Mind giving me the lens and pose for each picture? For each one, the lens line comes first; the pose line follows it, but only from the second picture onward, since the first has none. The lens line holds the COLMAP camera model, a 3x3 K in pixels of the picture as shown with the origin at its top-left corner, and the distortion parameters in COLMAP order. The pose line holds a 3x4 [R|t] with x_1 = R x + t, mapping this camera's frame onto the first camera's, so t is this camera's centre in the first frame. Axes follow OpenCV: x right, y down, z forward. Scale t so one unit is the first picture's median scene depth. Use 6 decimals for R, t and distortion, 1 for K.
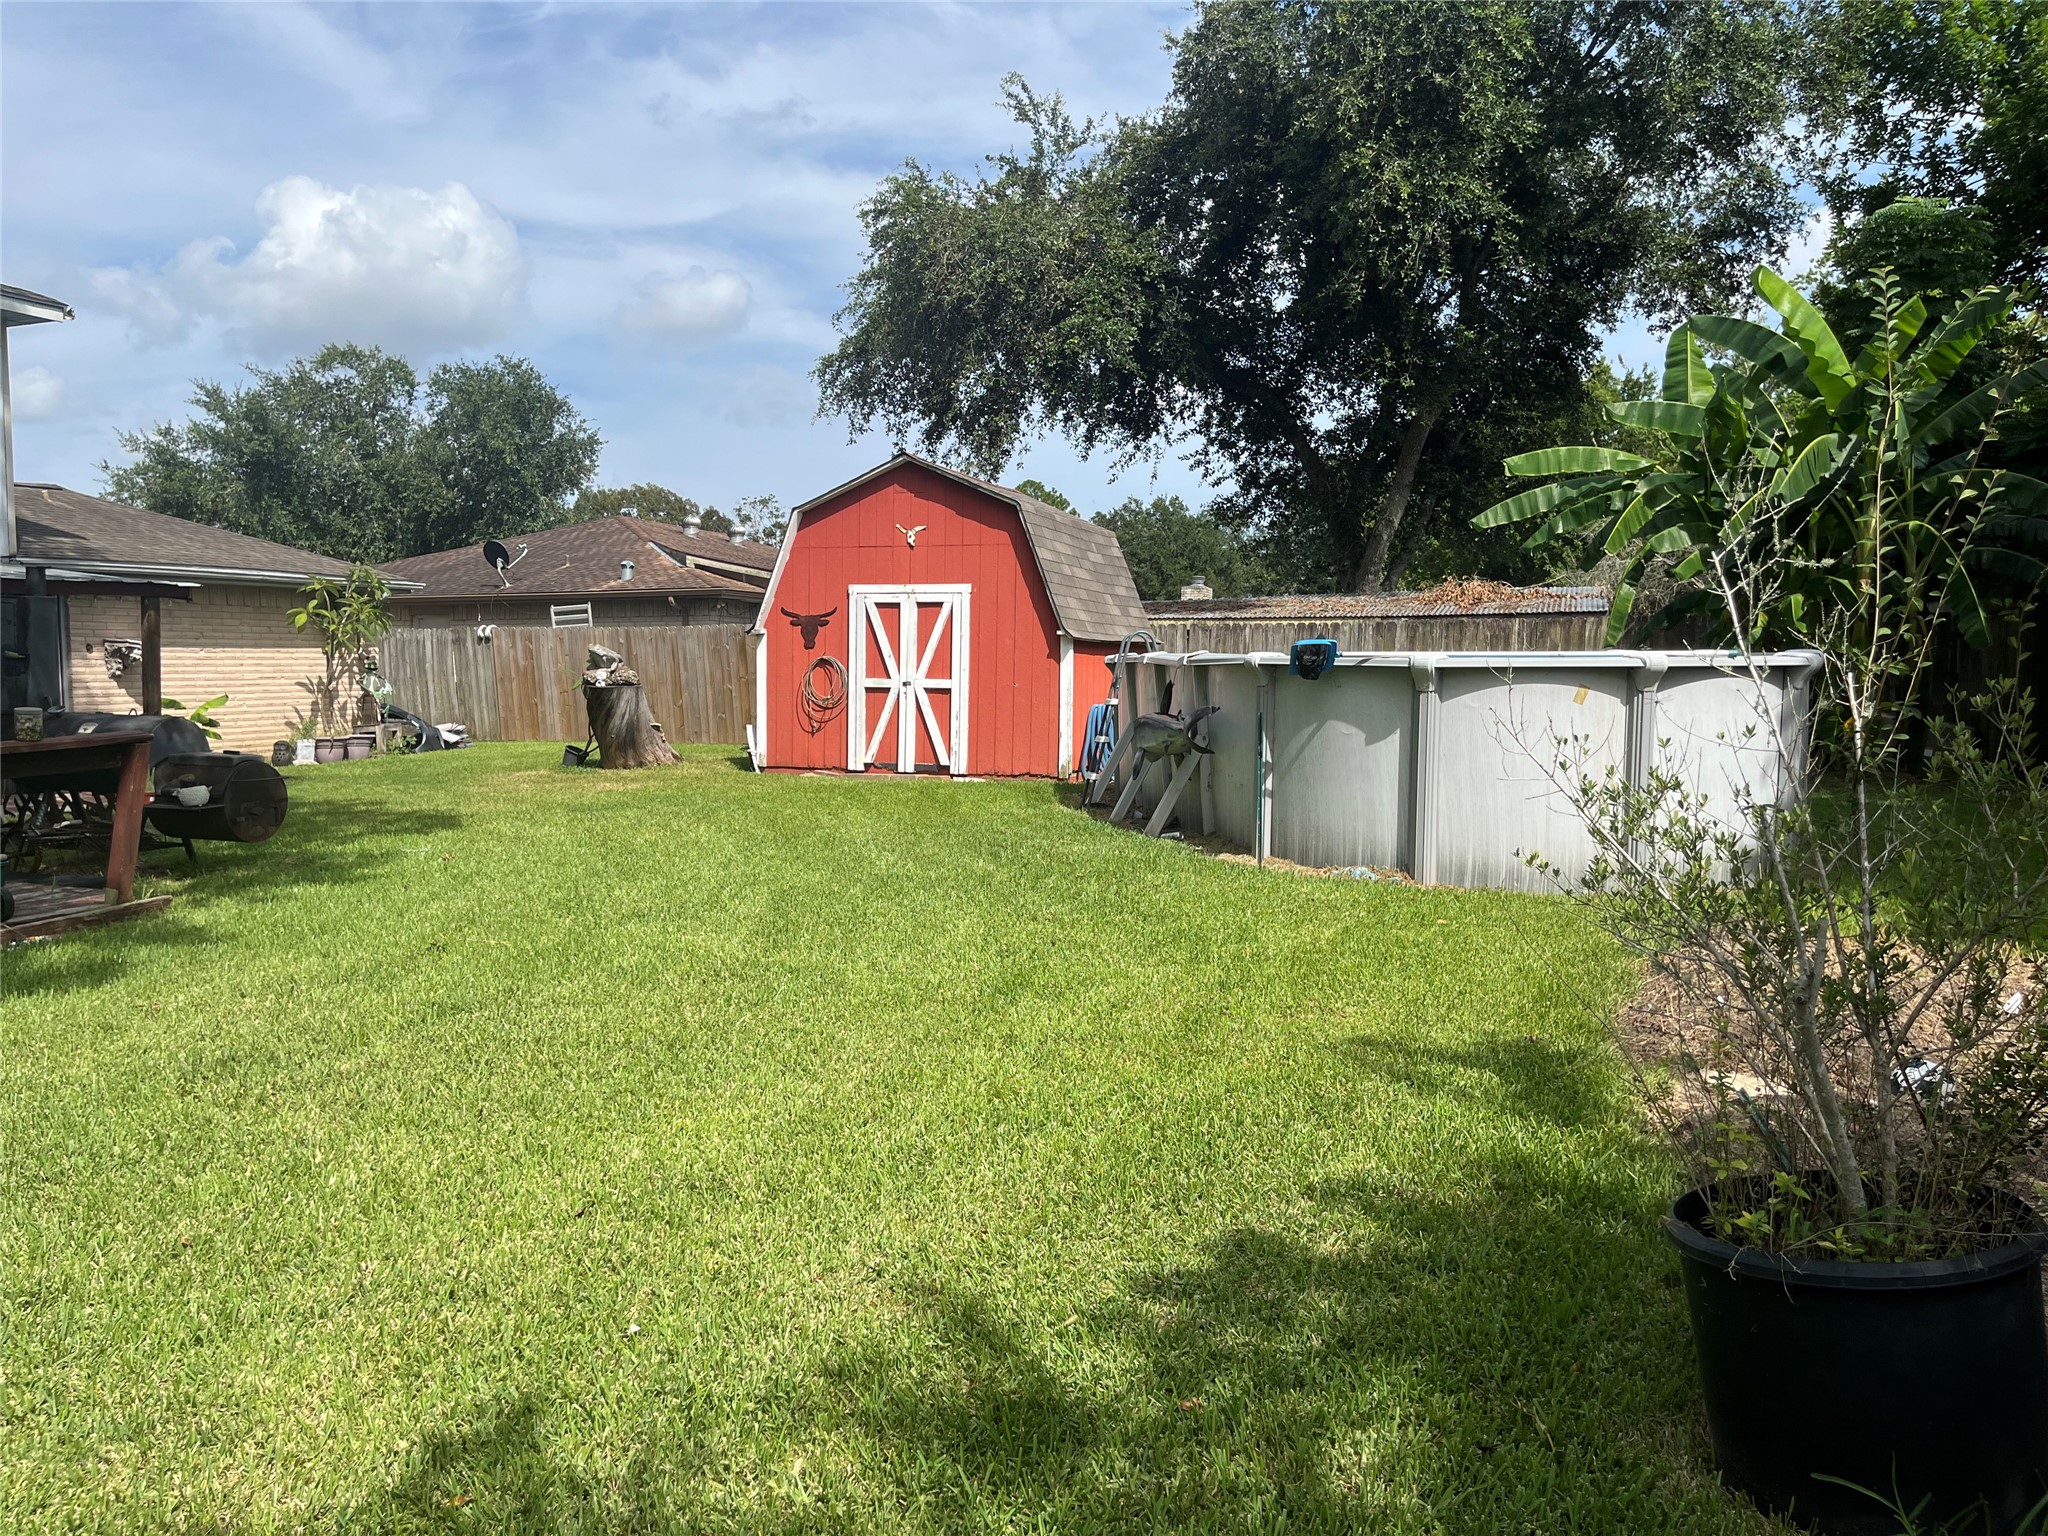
lens RADIAL K [[1552.8, 0, 1031.6], [0, 1552.8, 757.6], [0, 0, 1]] dist [0.084696, -0.111404]
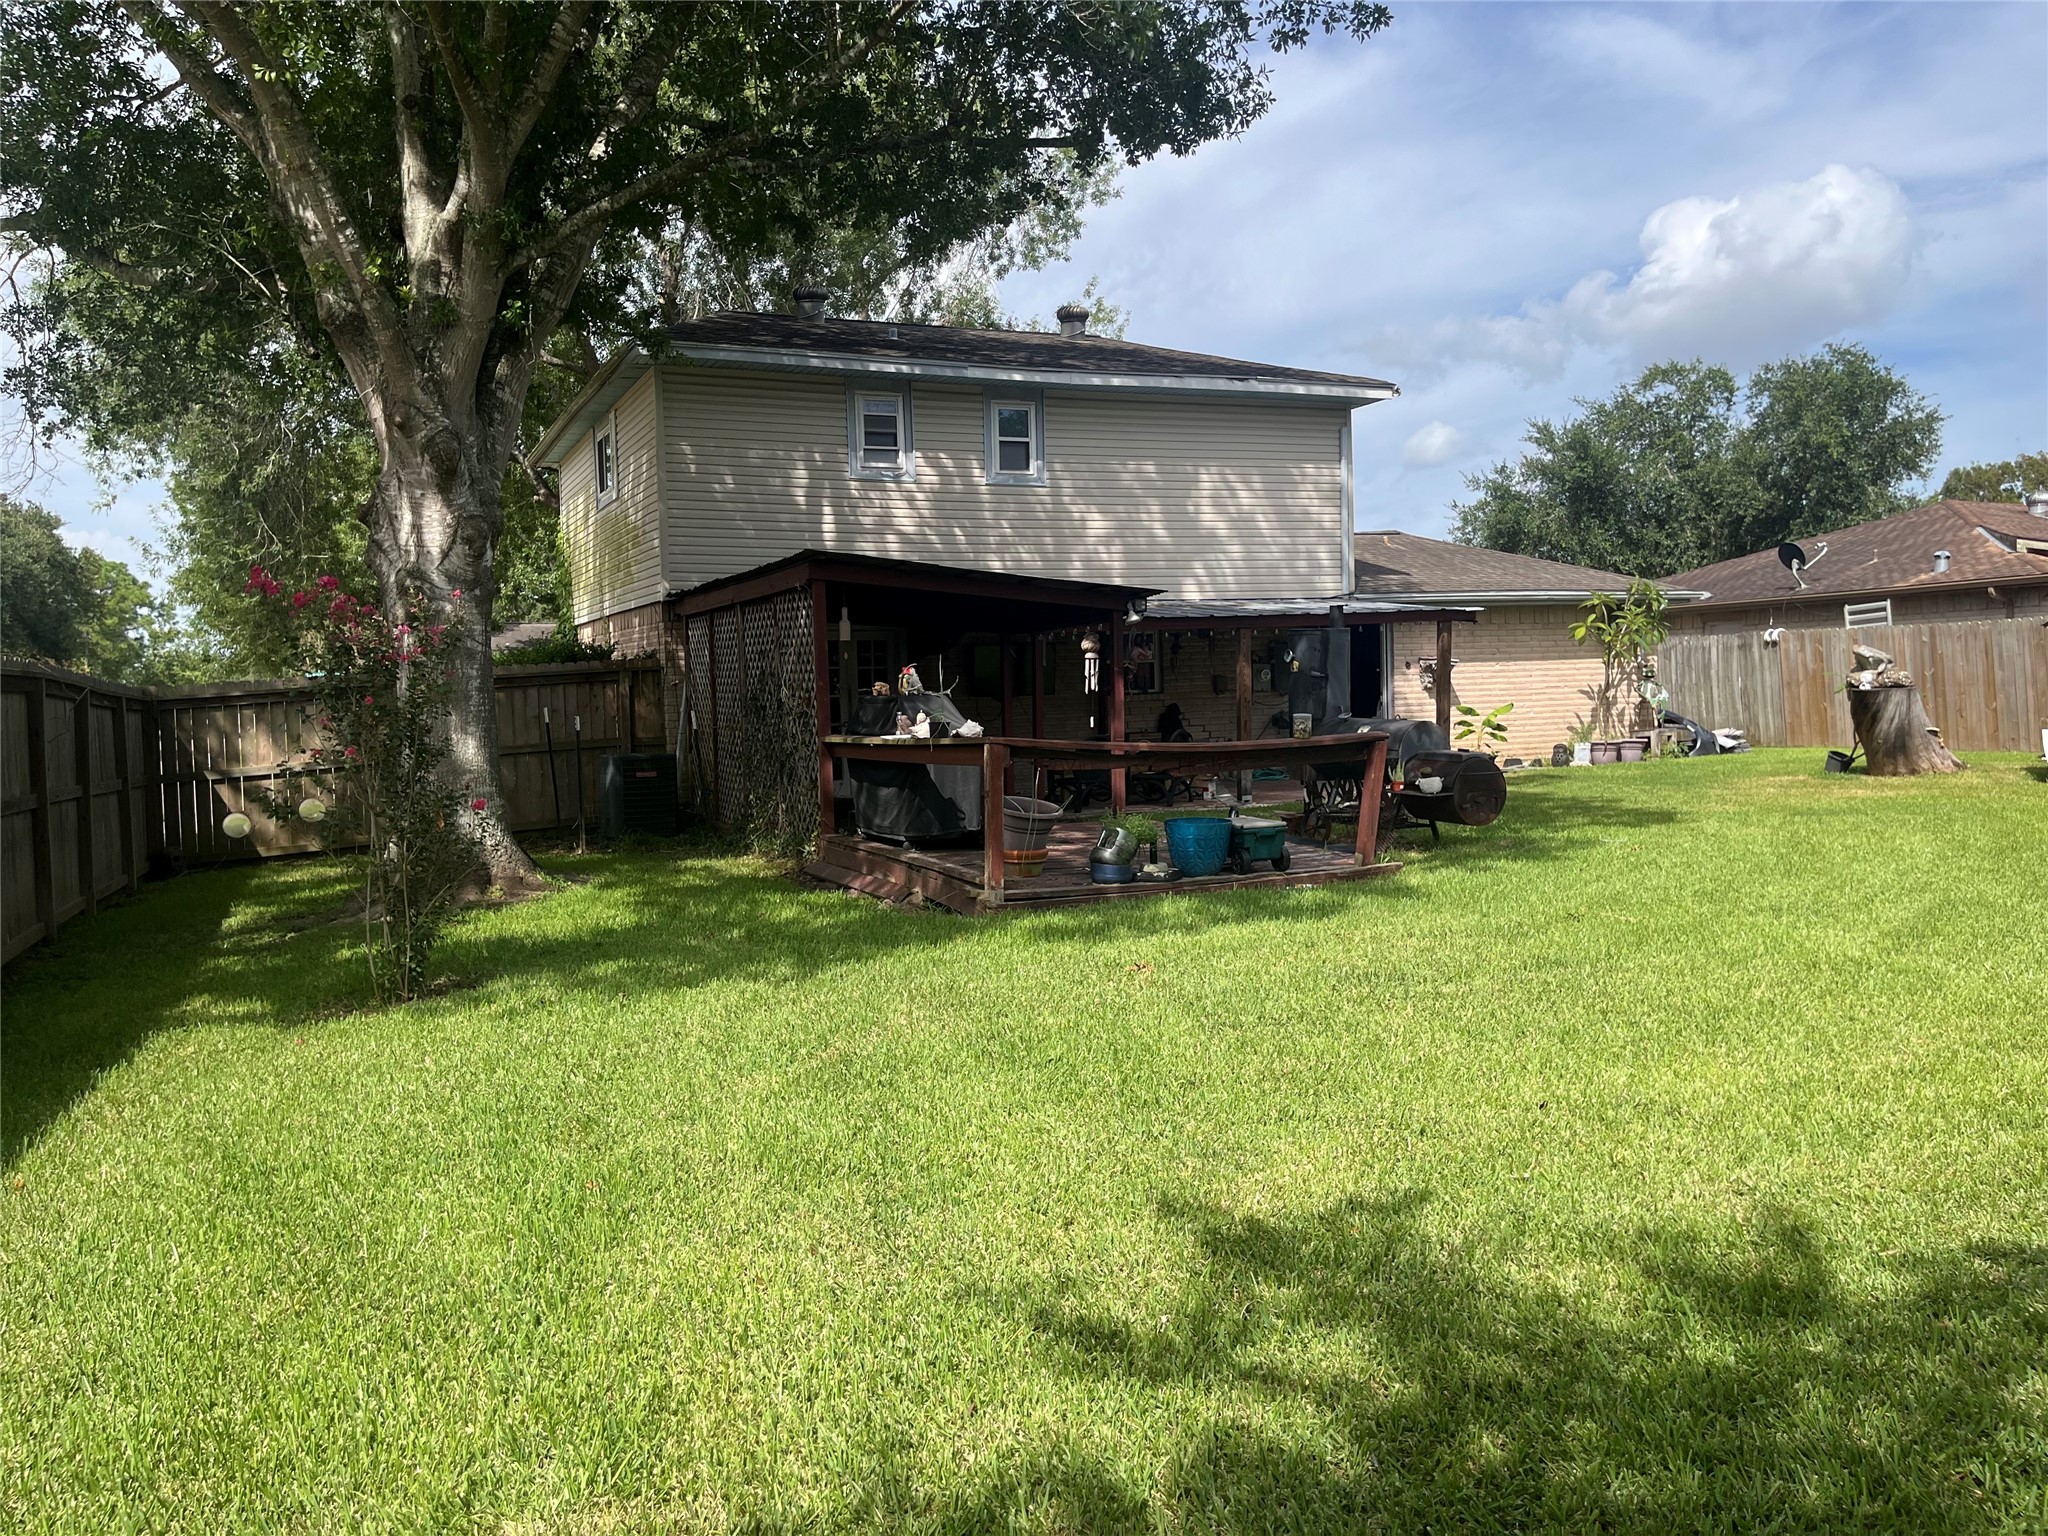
lens RADIAL K [[1552.8, 0, 1031.6], [0, 1552.8, 757.6], [0, 0, 1]] dist [0.084696, -0.111404]
pose [[0.693618, 0.015462, -0.720177, 0.043551], [-0.018411, 0.999824, 0.003734, 0.001346], [0.720108, 0.010669, 0.693780, -0.023955]]
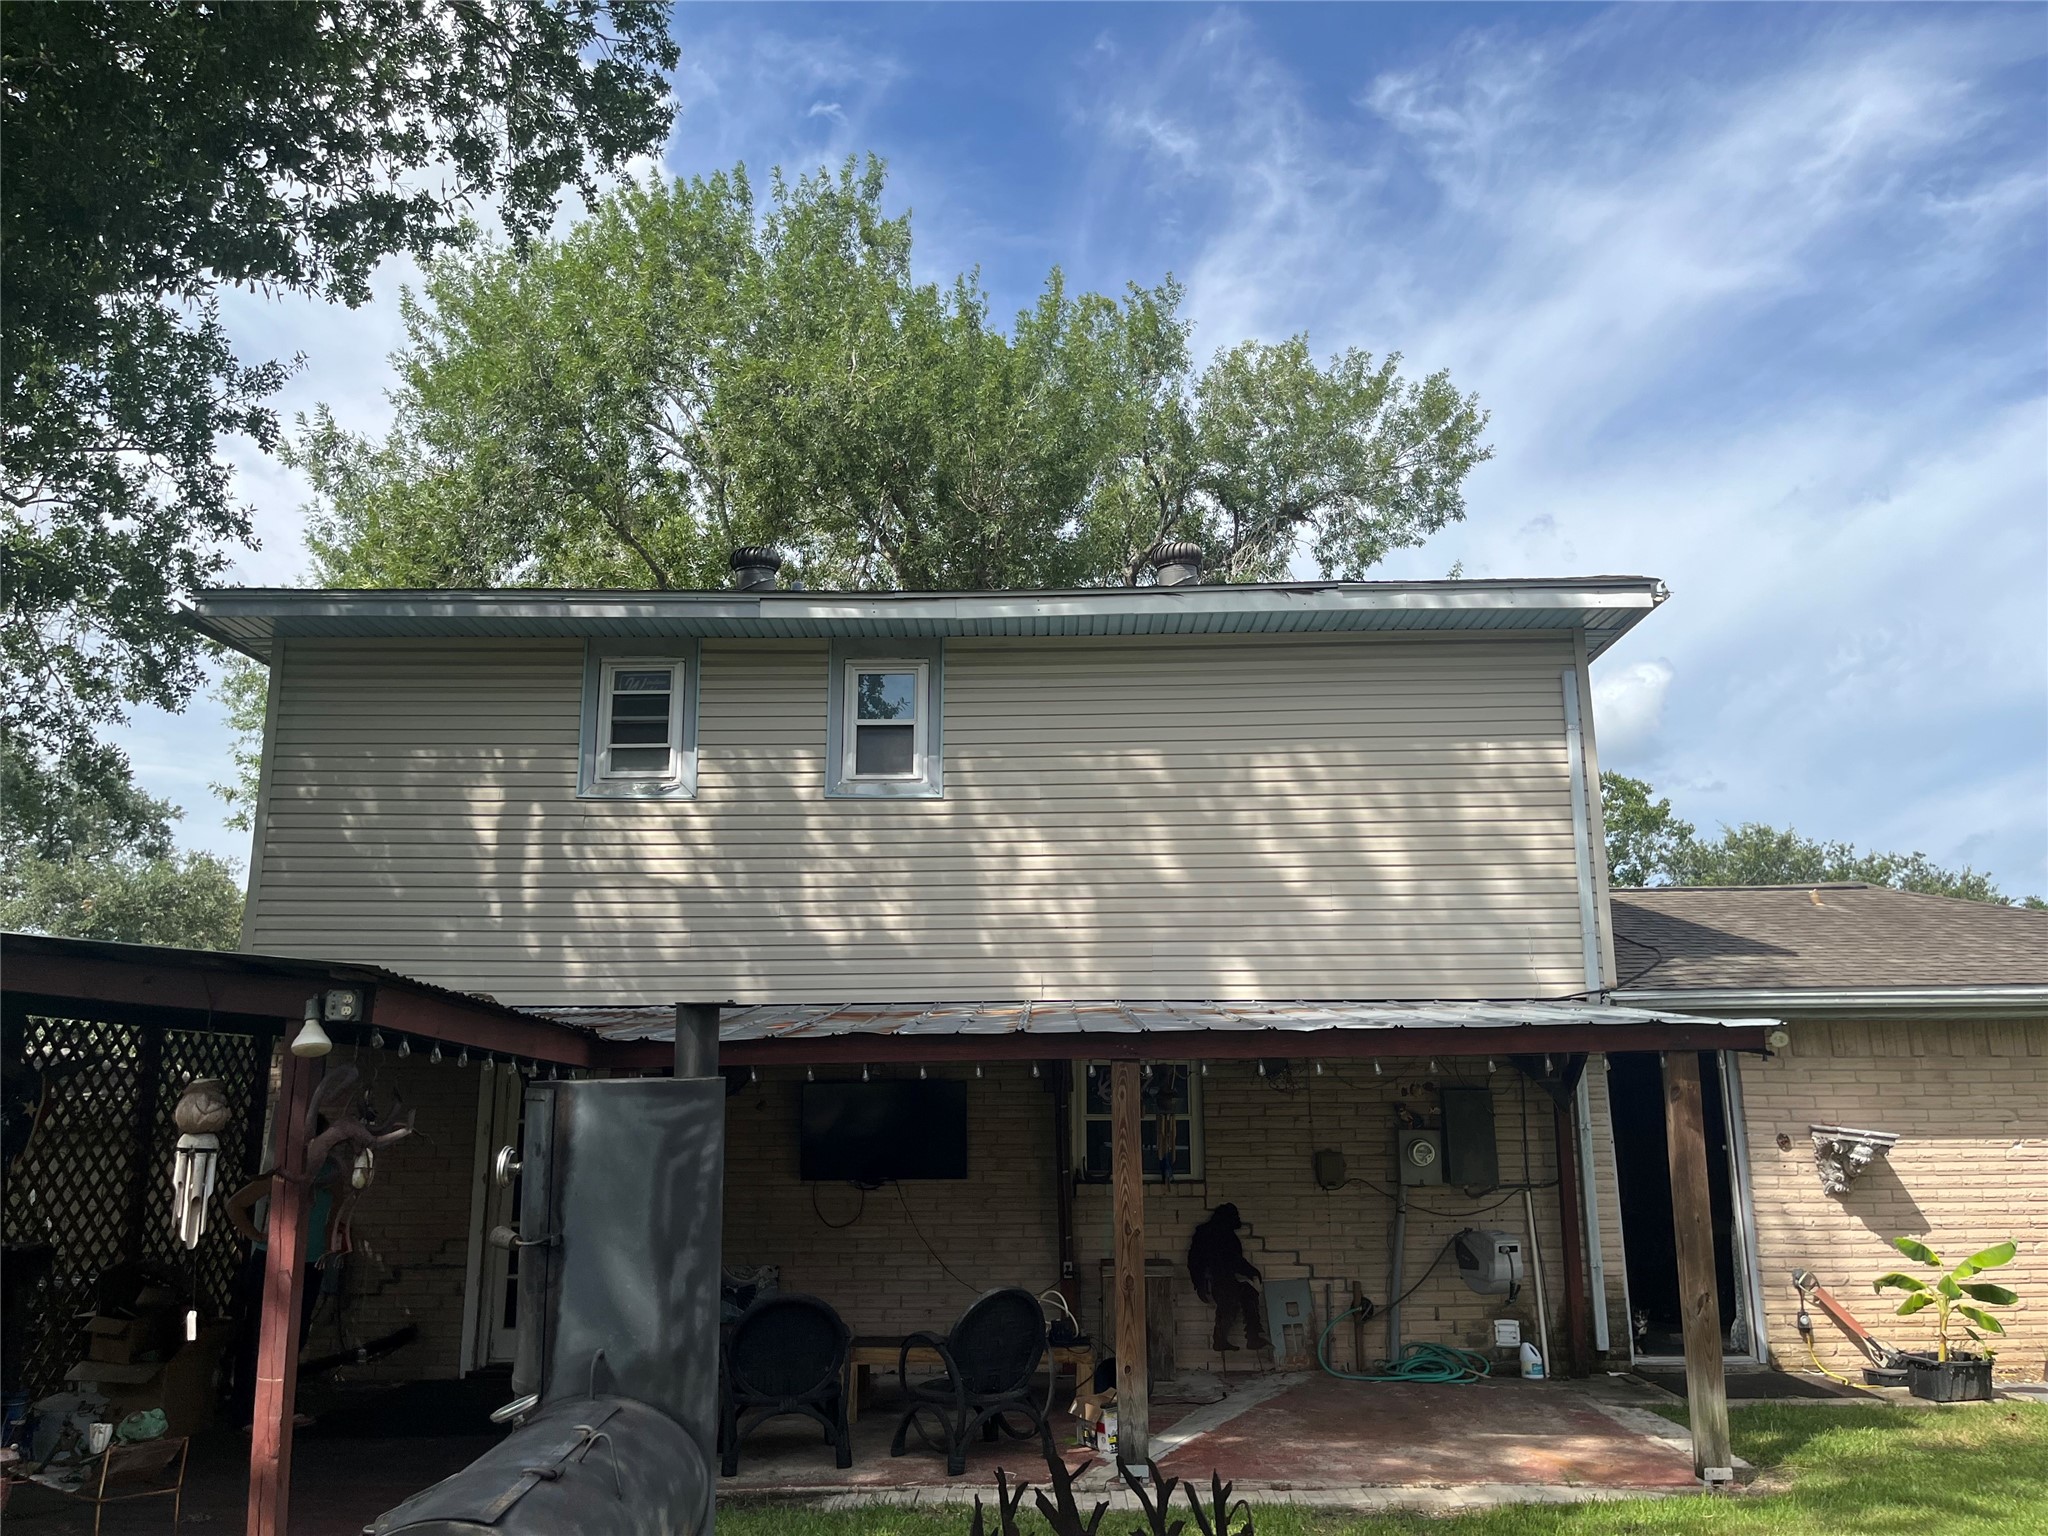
lens RADIAL K [[1566.9, 0, 1045.0], [0, 1566.9, 769.2], [0, 0, 1]] dist [0.091956, -0.122223]
pose [[0.331130, -0.199549, -0.922243, -0.082527], [-0.056242, 0.971471, -0.230395, -0.035710], [0.941907, 0.128160, 0.310460, 0.371766]]
